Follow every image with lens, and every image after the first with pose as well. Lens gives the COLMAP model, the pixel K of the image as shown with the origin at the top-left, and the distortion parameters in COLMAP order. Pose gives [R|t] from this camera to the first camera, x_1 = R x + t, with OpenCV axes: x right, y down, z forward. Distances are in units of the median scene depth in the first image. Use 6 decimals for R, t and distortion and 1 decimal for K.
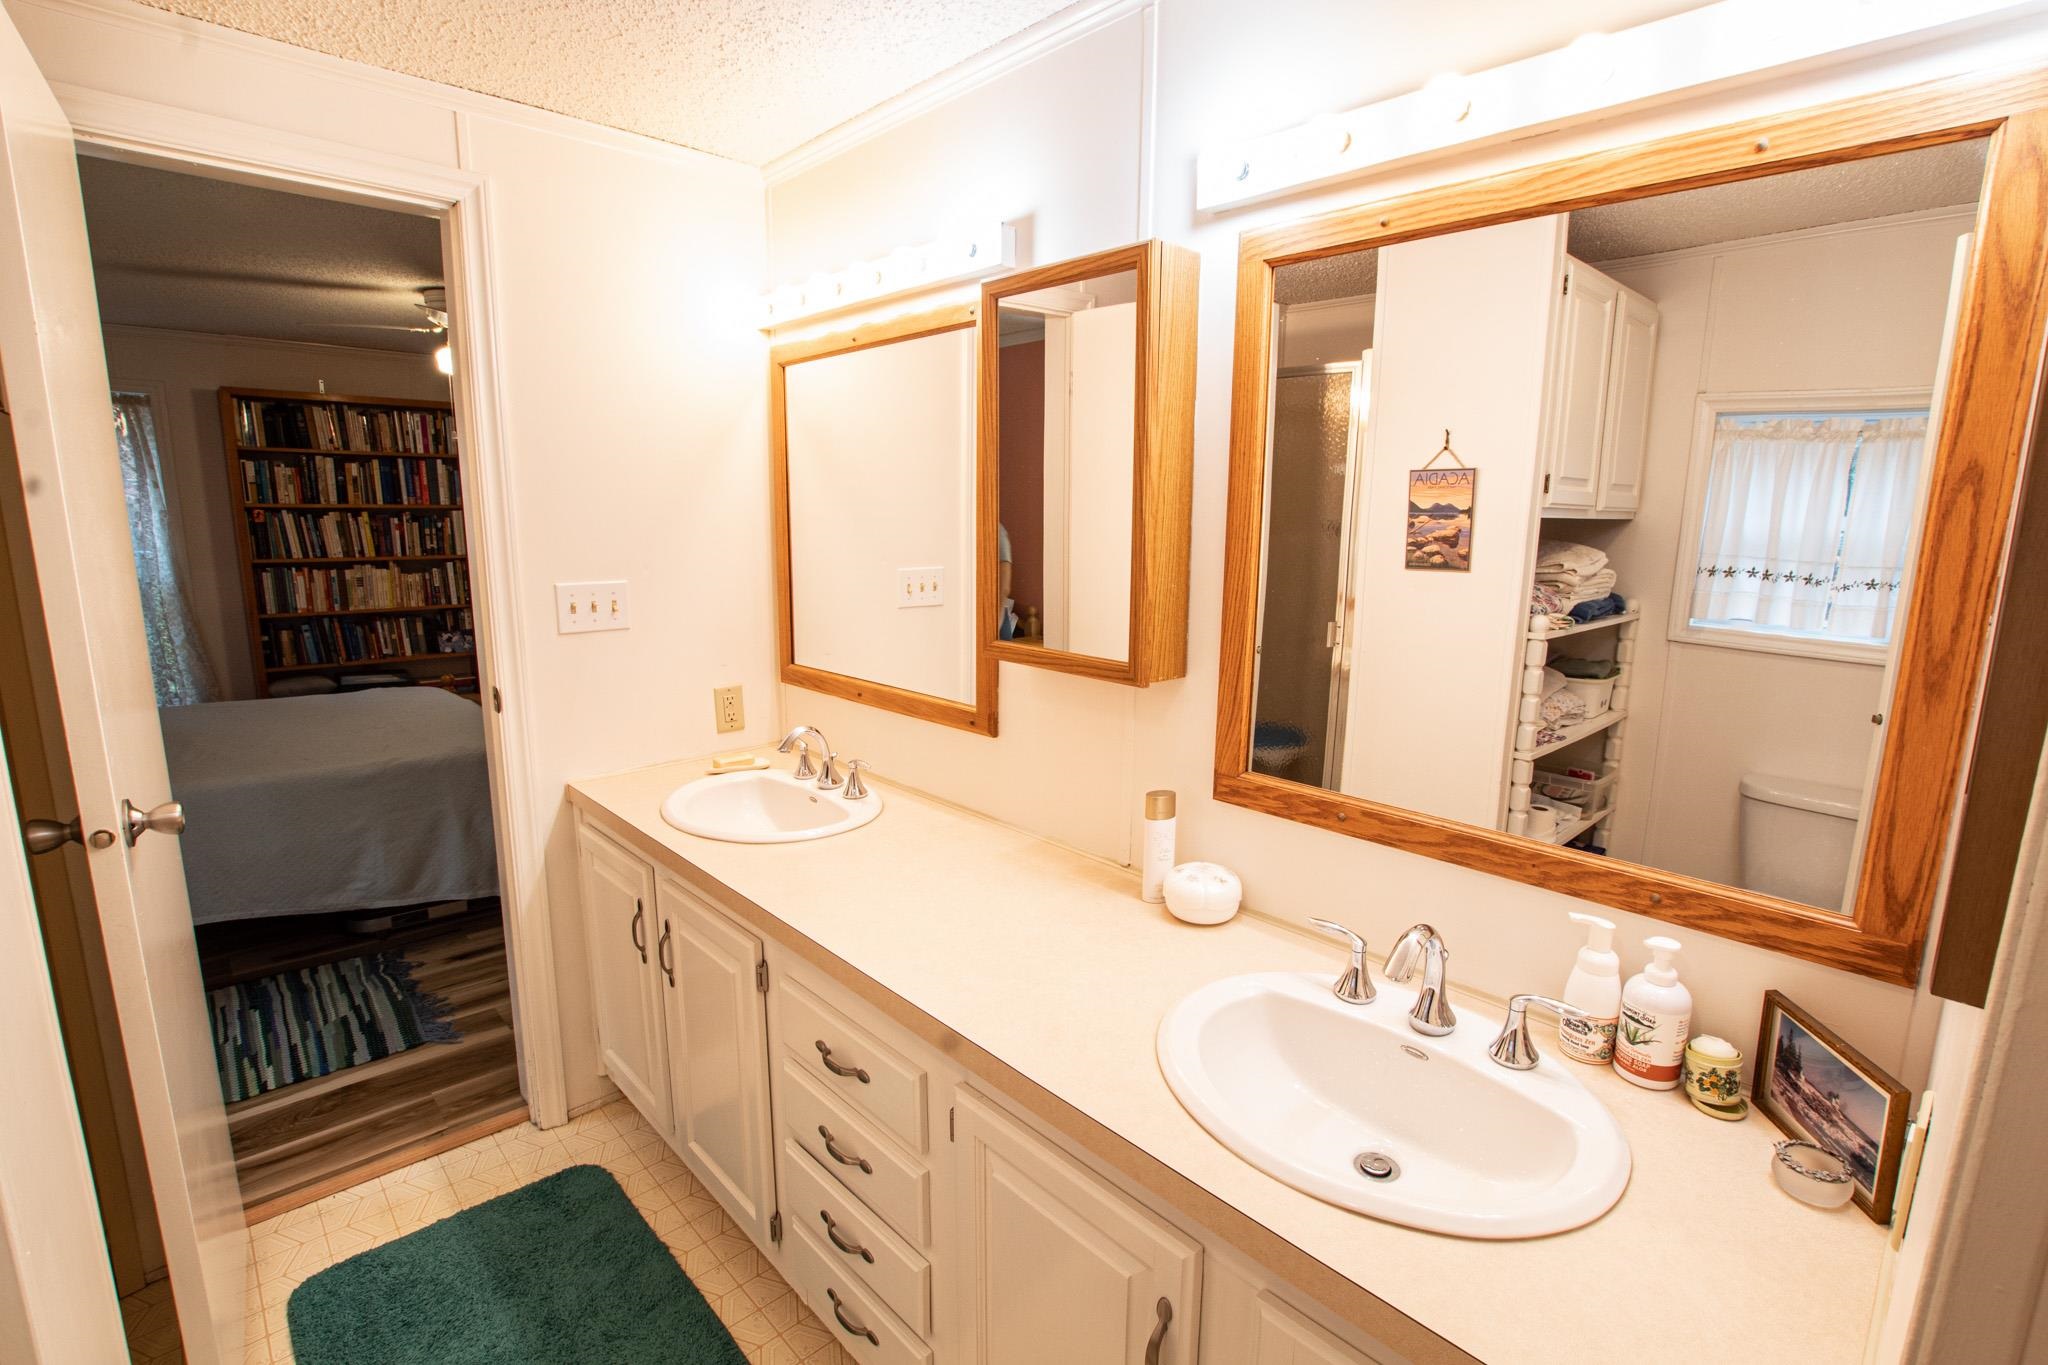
lens RADIAL K [[951.5, 0, 1024.8], [0, 951.5, 694.4], [0, 0, 1]] dist [-0.032406, 0.005713]
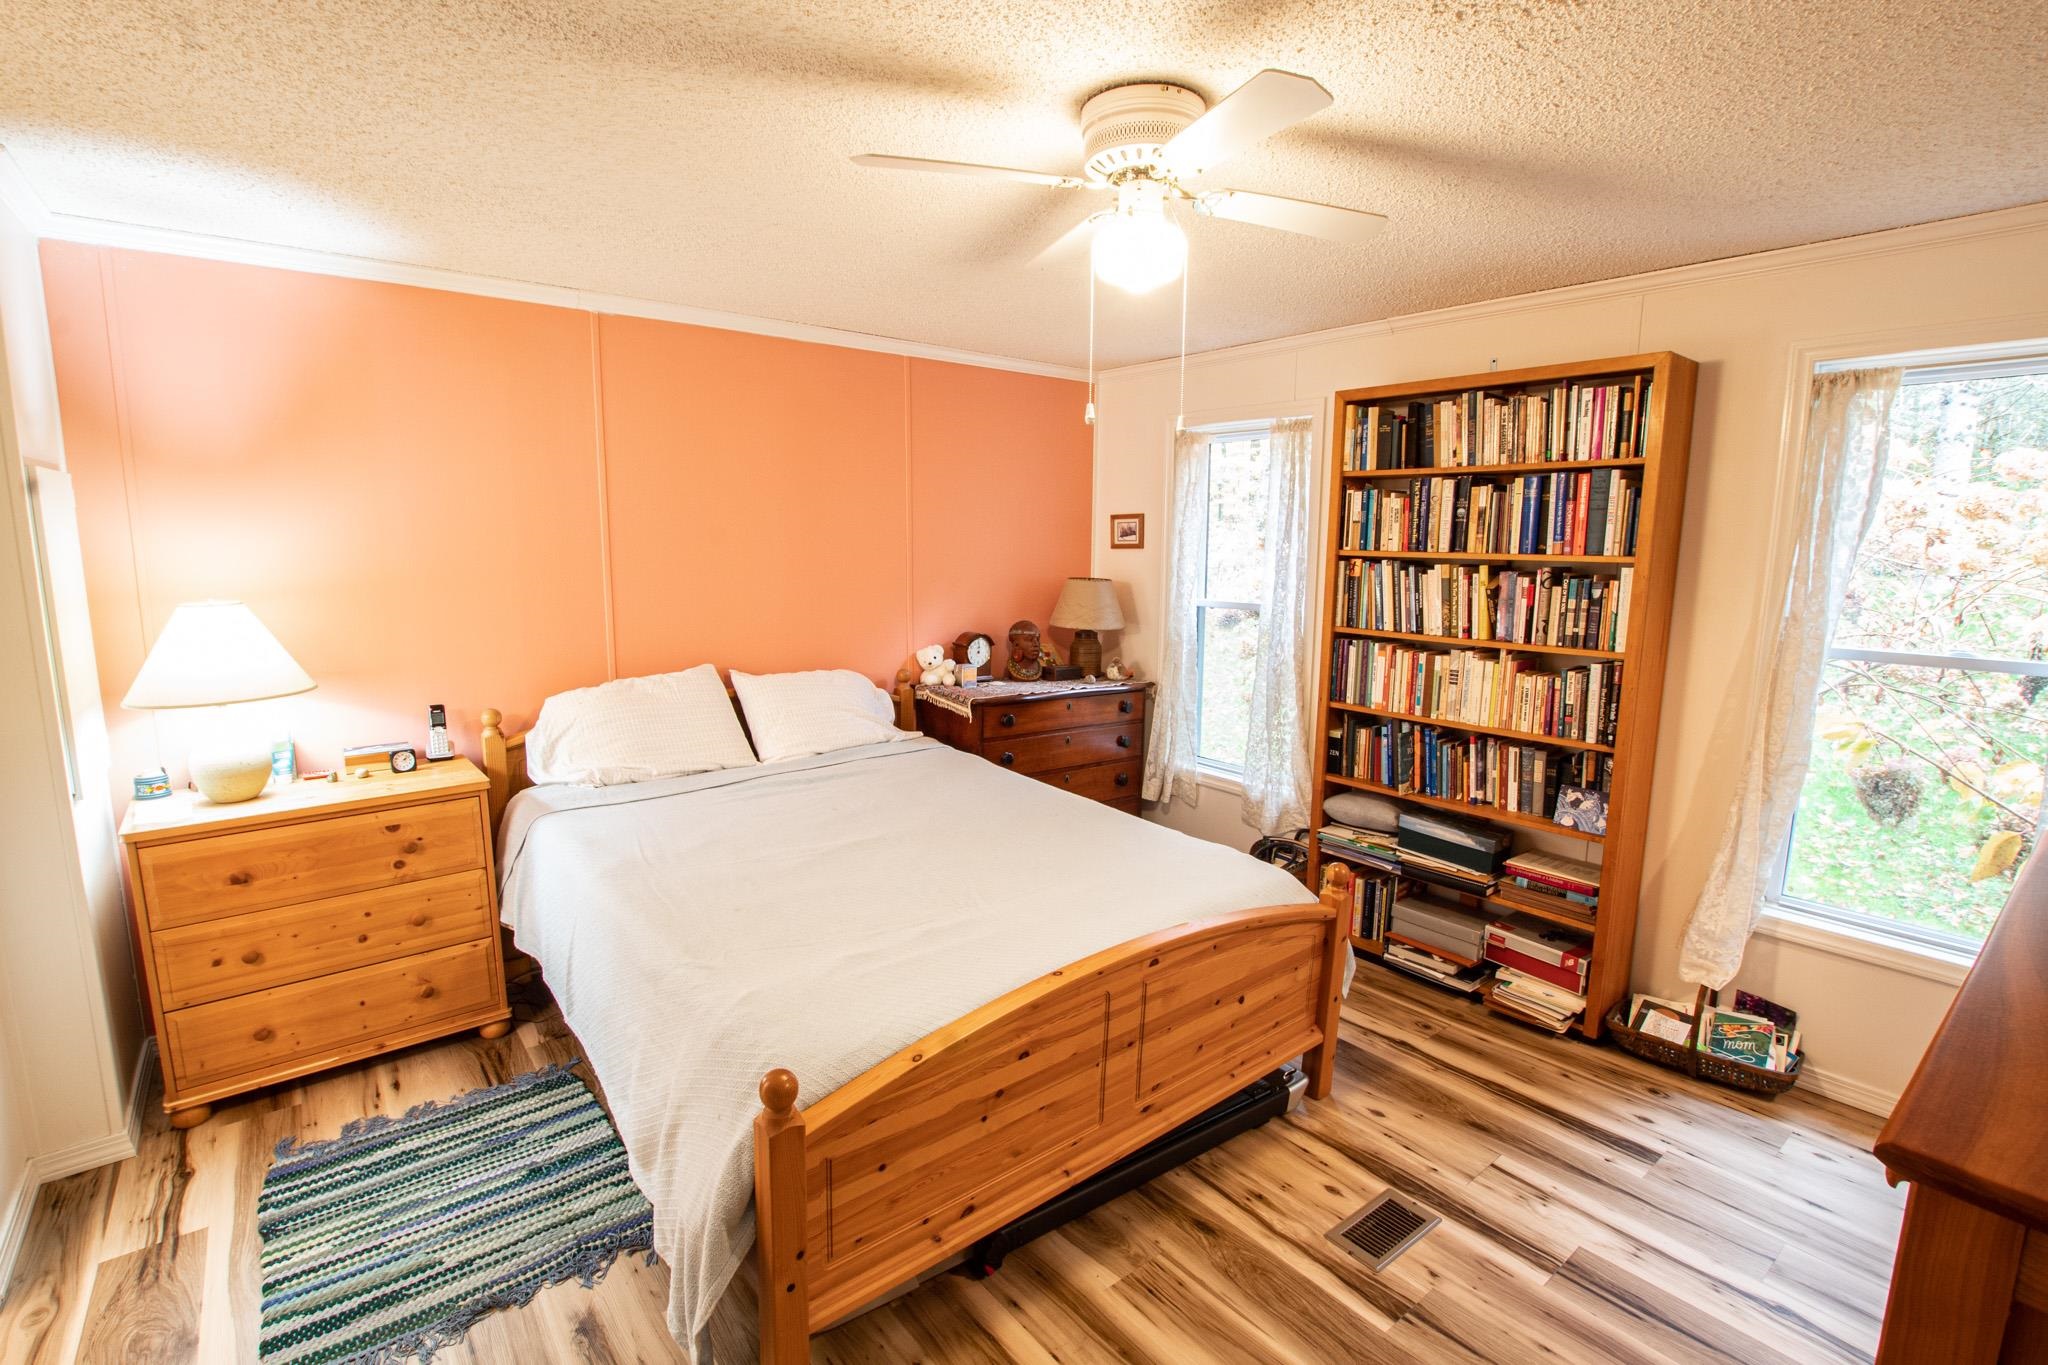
lens RADIAL K [[951.5, 0, 1029.5], [0, 951.5, 686.3], [0, 0, 1]] dist [-0.032406, 0.005713]
pose [[-0.075883, 0.138414, -0.987463, -0.069962], [-0.203154, 0.967400, 0.151214, -0.154524], [0.976202, 0.212082, -0.045290, 0.768788]]
